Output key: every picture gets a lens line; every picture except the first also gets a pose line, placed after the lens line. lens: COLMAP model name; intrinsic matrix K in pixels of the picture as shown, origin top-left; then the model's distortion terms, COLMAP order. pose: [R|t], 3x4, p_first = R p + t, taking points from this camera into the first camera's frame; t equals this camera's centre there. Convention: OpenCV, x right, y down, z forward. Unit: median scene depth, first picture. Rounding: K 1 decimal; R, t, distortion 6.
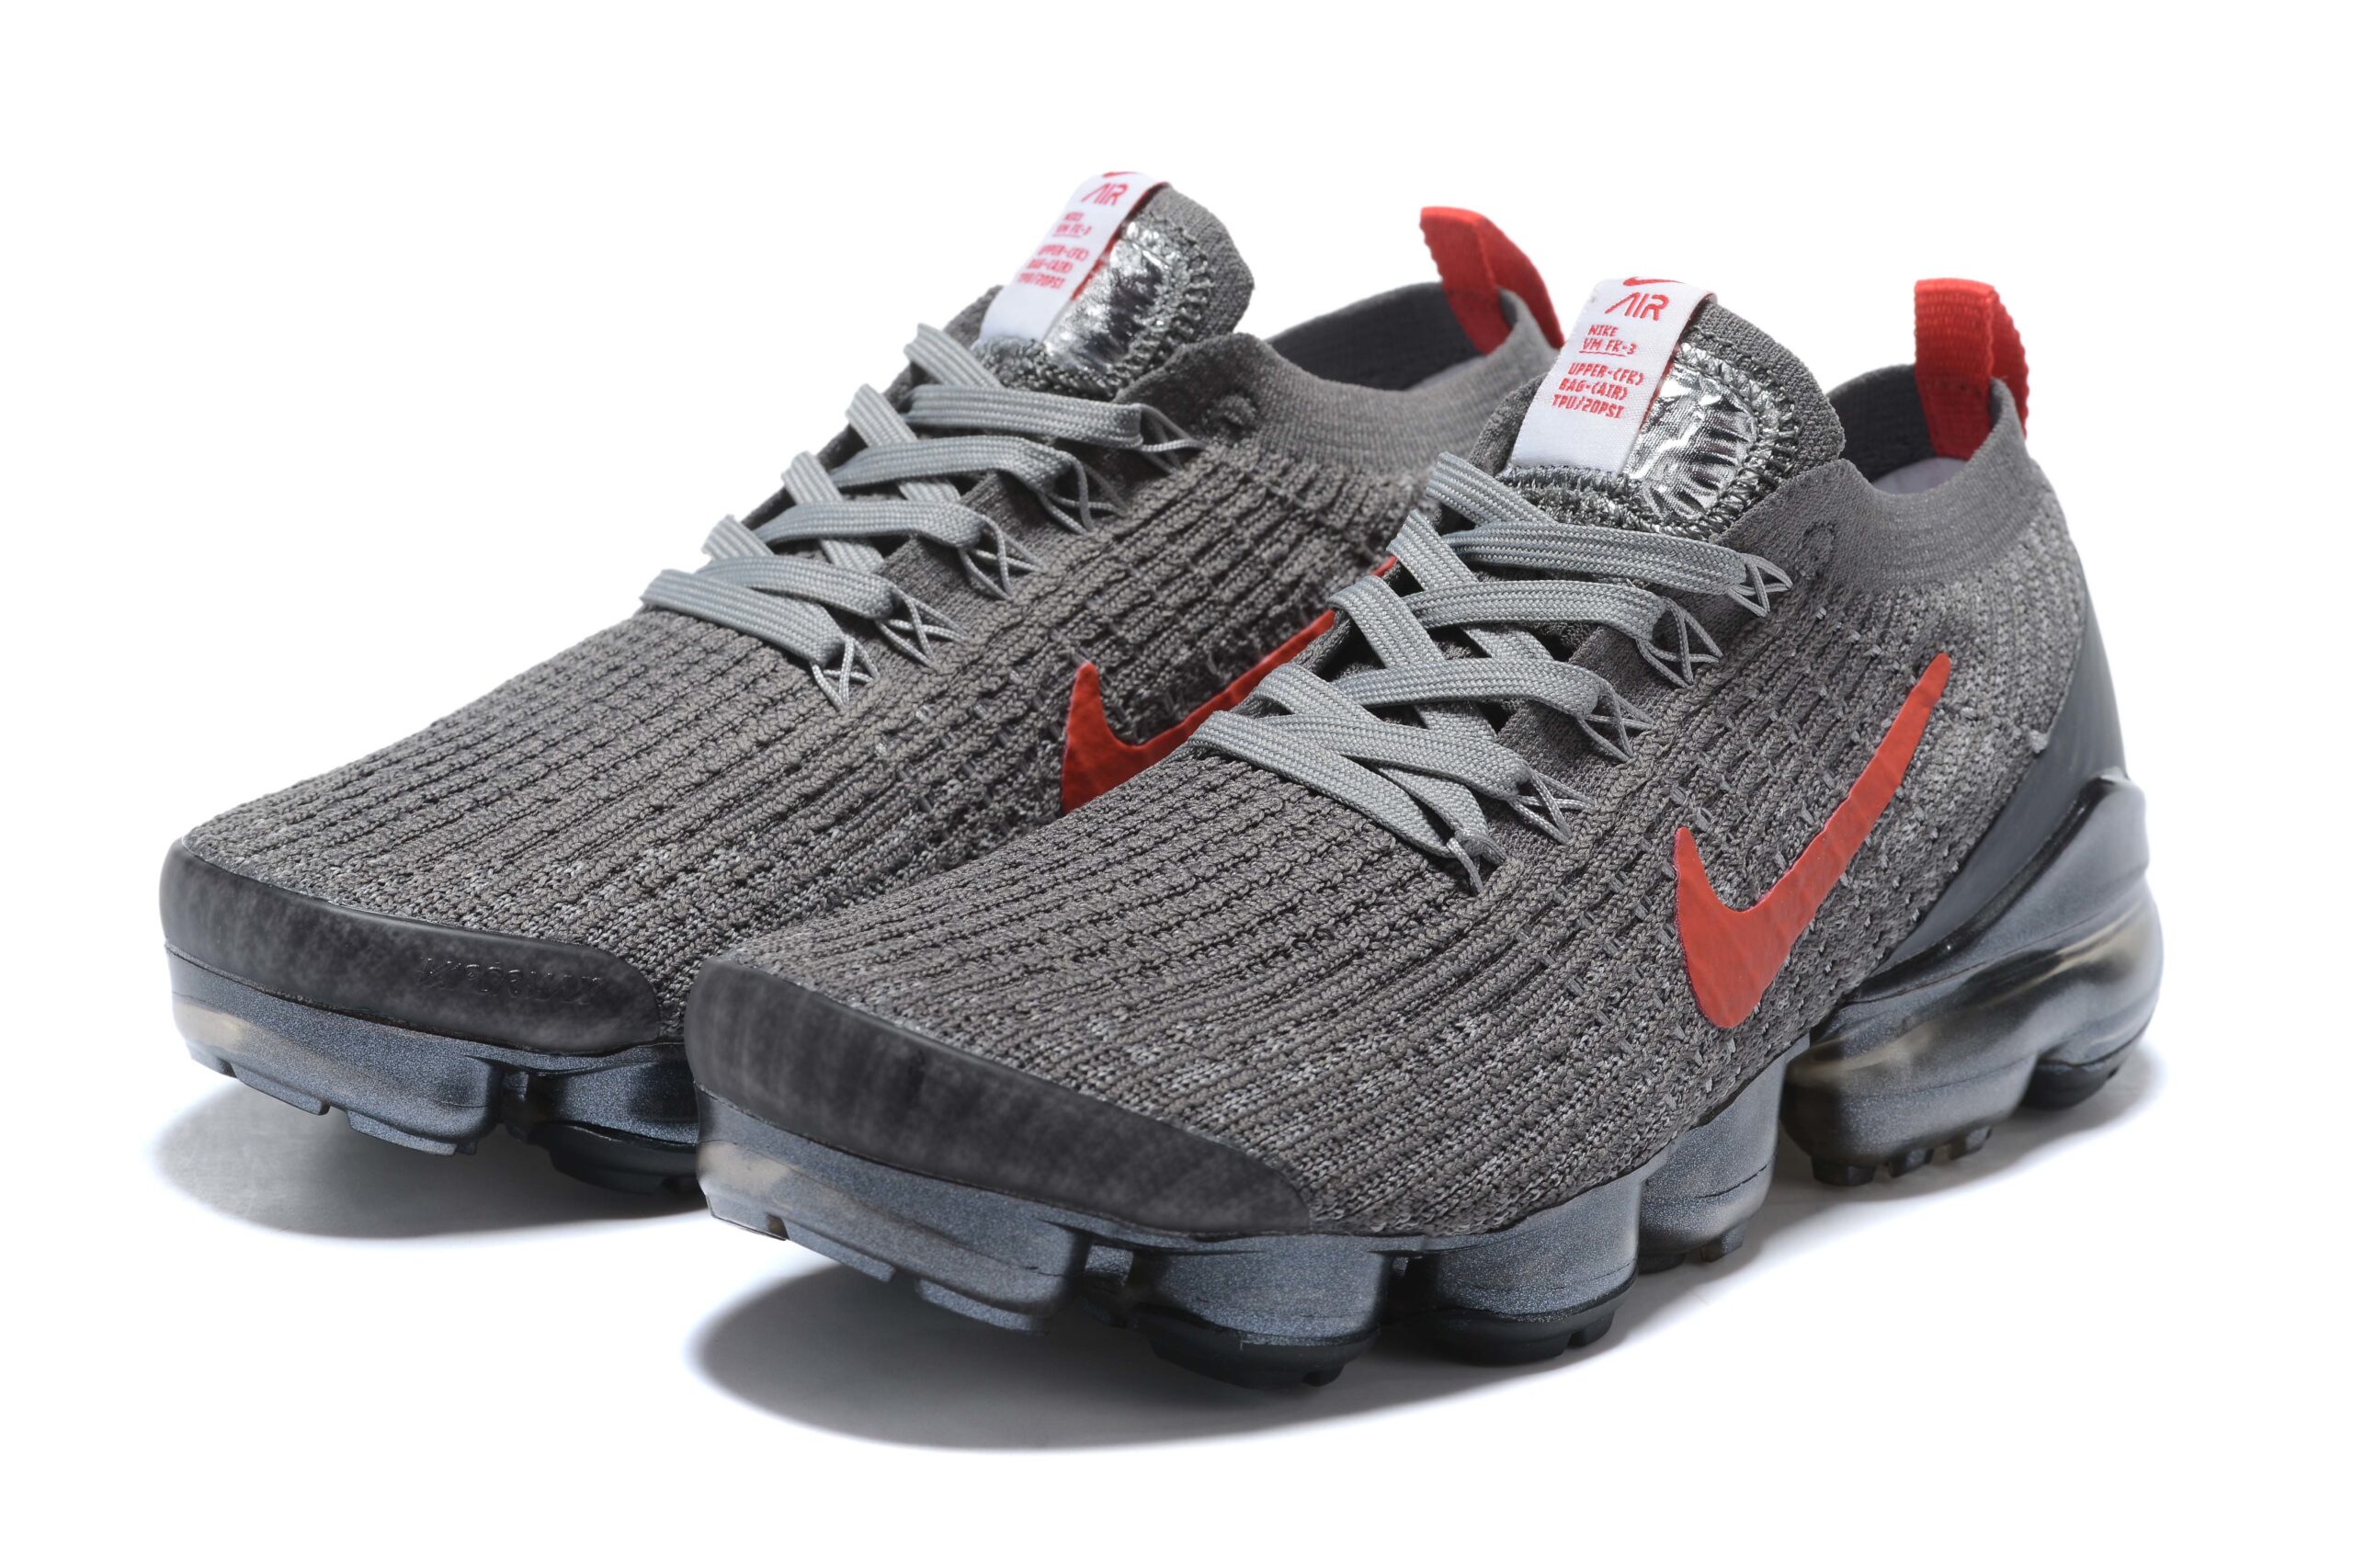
lens RADIAL K [[6319.3, 0, 1176.5], [0, 6319.3, 784.0], [0, 0, 1]] dist [0.188431, 0.372076]
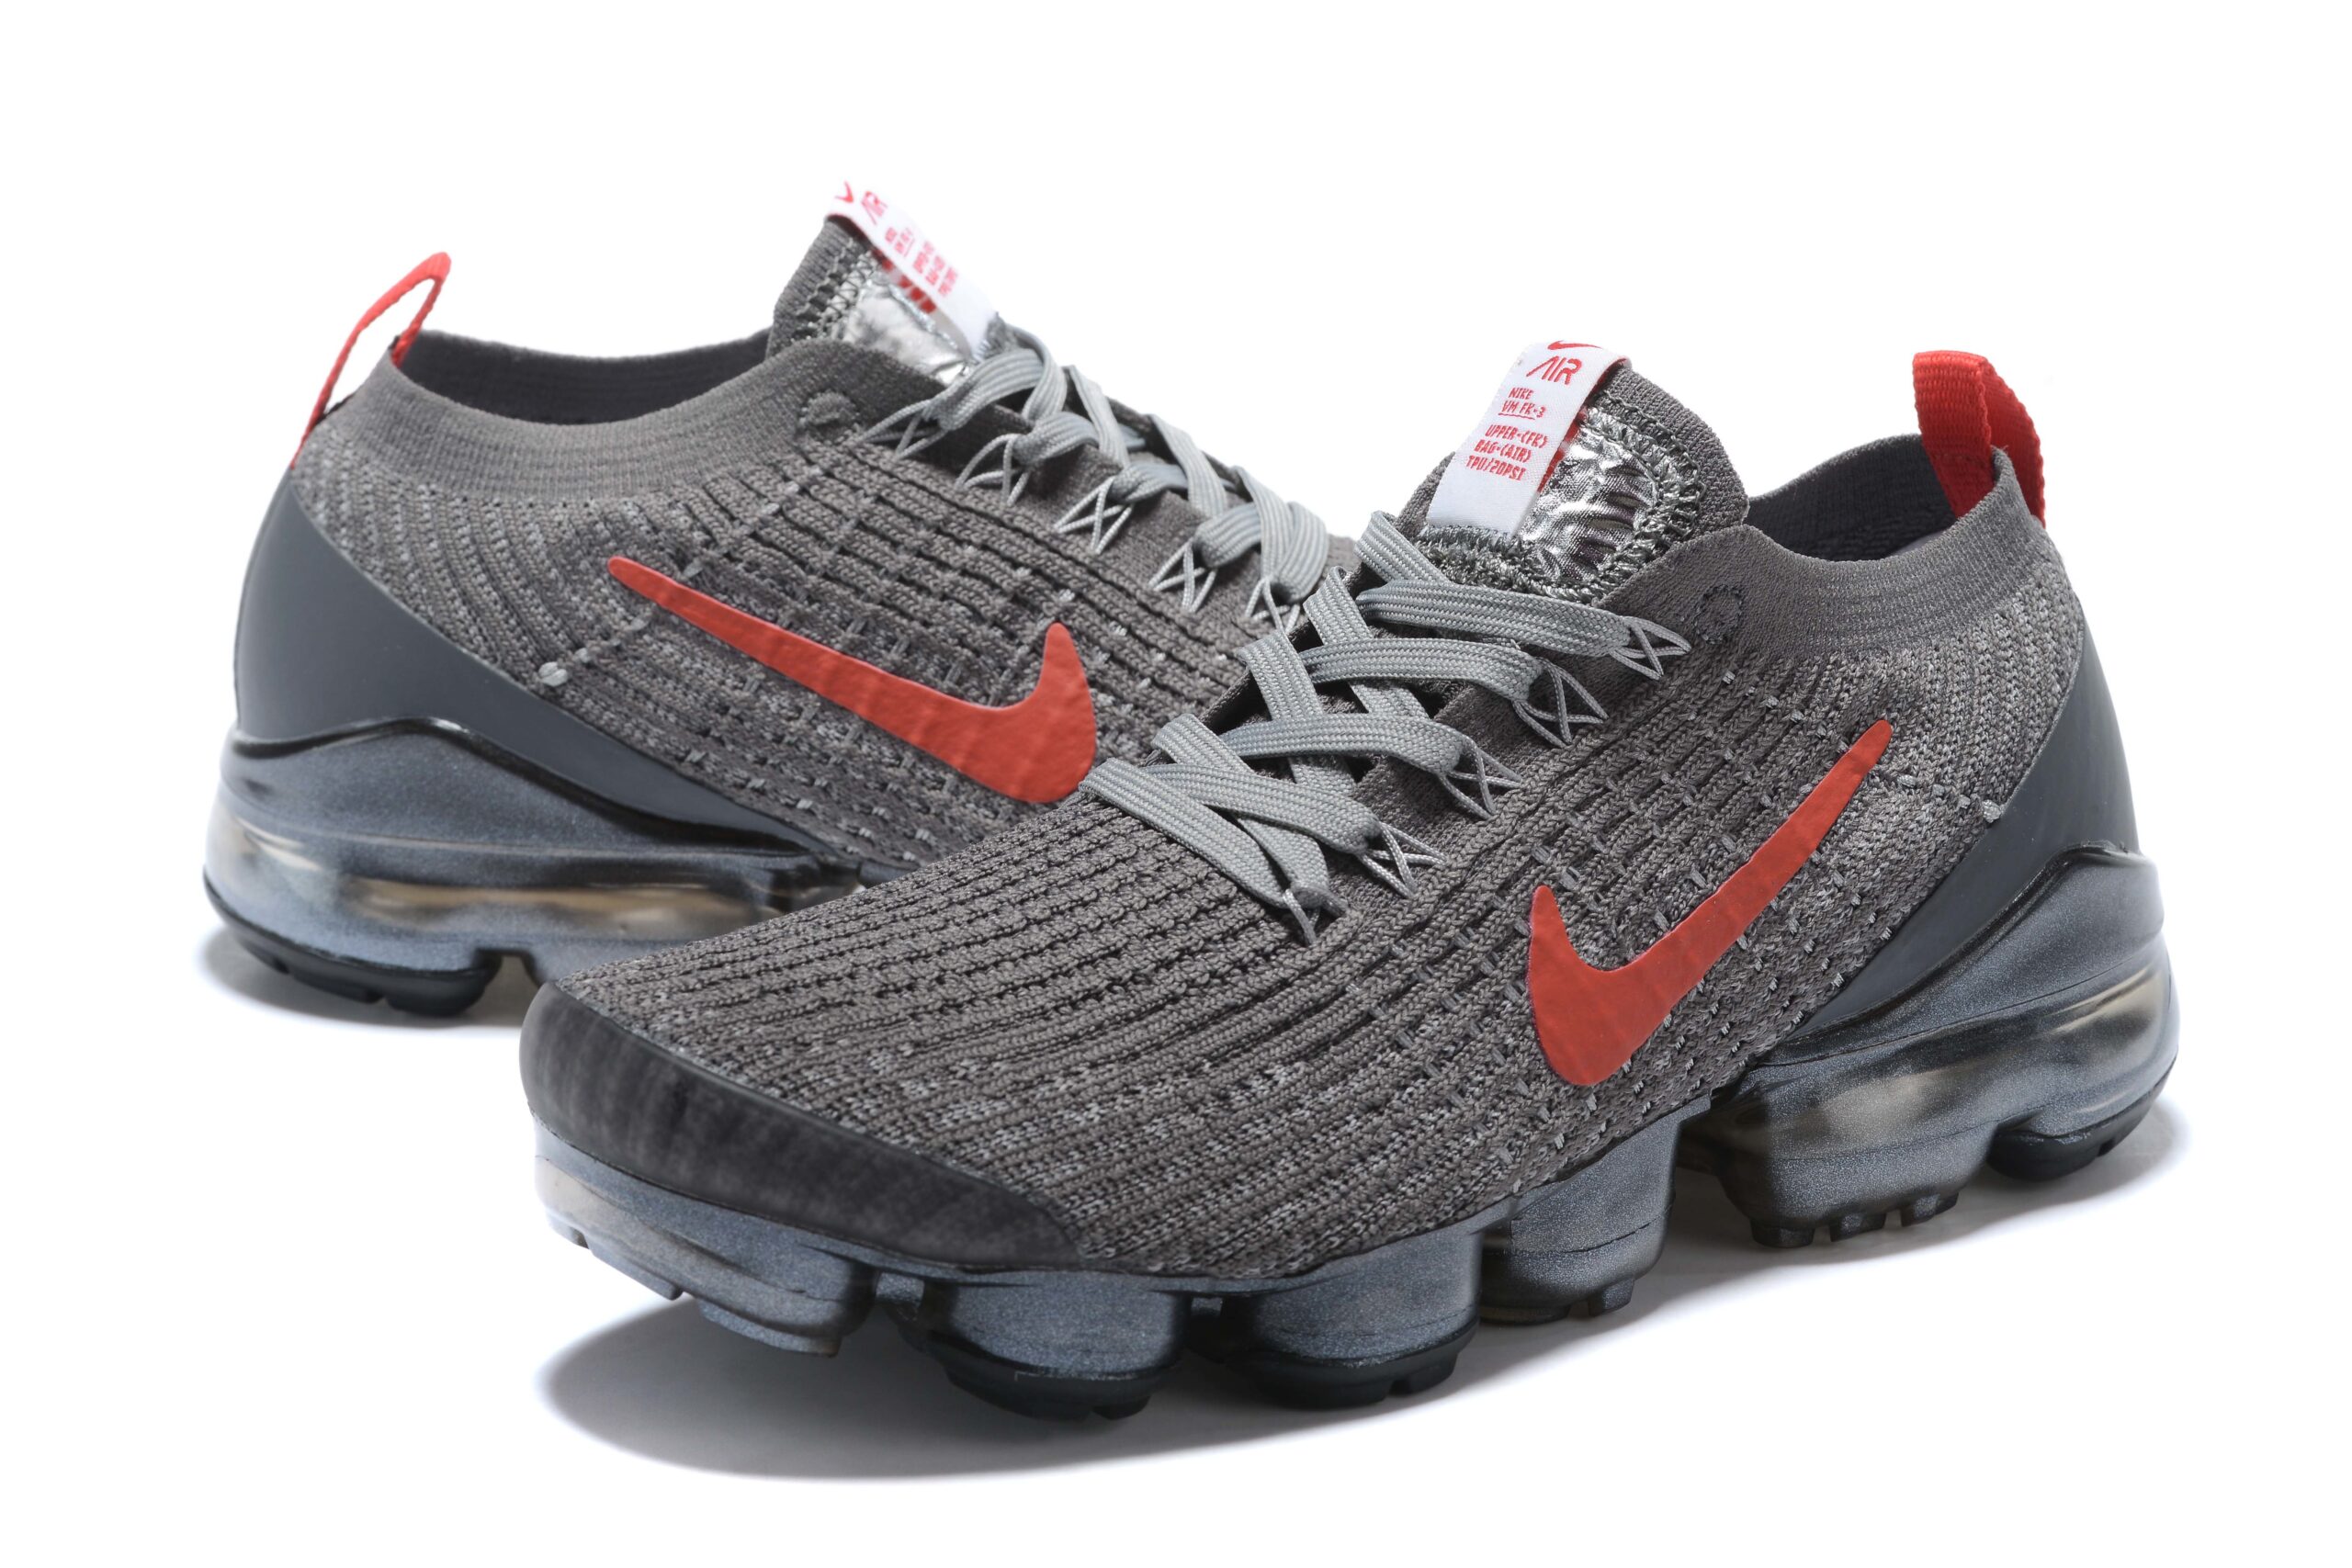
lens RADIAL K [[6316.1, 0, 1176.0], [0, 6316.1, 784.0], [0, 0, 1]] dist [0.188431, 0.372076]
pose [[0.978917, 0.028427, -0.202270, 0.229852], [-0.029146, 0.999575, -0.000576, -0.007238], [0.202167, 0.006459, 0.979330, -0.001985]]
